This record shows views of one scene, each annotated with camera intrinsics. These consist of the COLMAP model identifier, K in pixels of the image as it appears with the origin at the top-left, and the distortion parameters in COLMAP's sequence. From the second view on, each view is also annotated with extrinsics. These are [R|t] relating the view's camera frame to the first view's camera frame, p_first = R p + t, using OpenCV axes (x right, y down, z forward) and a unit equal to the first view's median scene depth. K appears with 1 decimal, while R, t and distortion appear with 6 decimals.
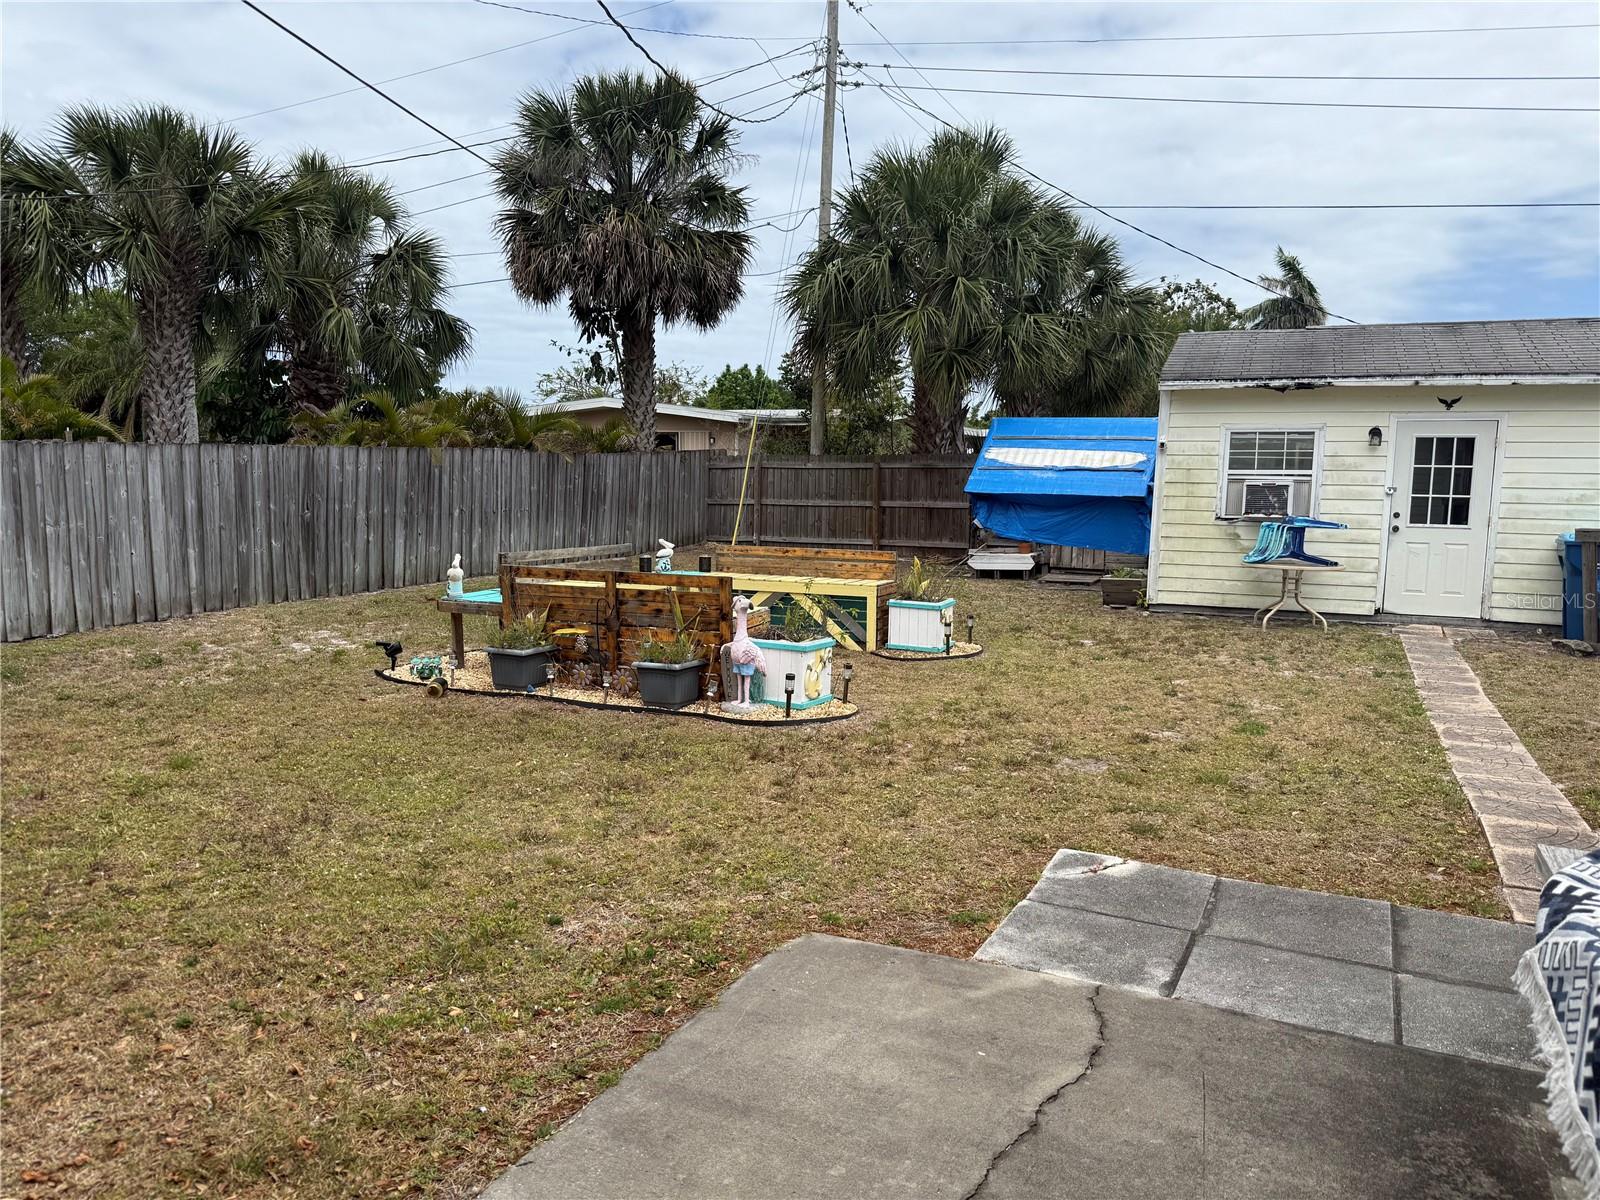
lens RADIAL K [[1134.9, 0, 800.0], [0, 1134.9, 600.0], [0, 0, 1]] dist [0.124887, -0.215575]
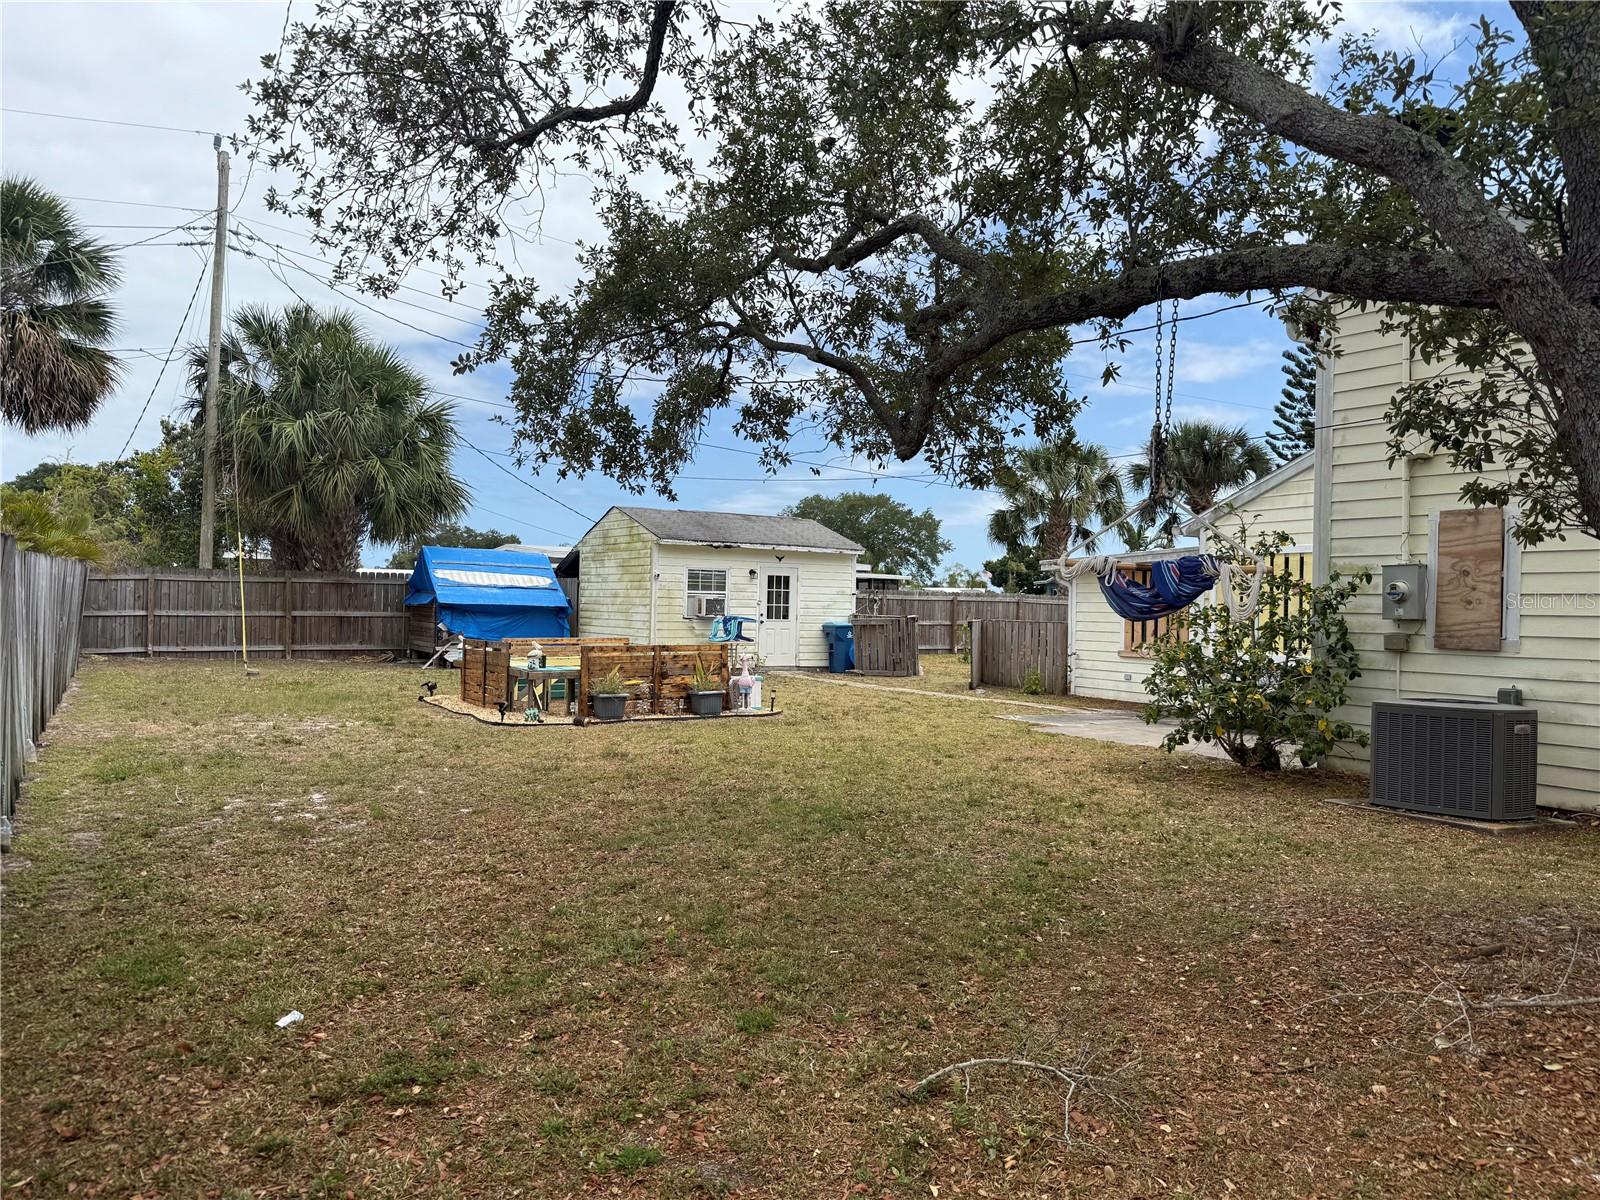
lens RADIAL K [[1134.9, 0, 800.0], [0, 1134.9, 600.0], [0, 0, 1]] dist [0.124887, -0.215575]
pose [[0.552695, 0.003388, 0.833377, -1.004144], [0.081543, 0.994974, -0.058125, 0.016768], [-0.829385, 0.100081, 0.549641, -0.095324]]
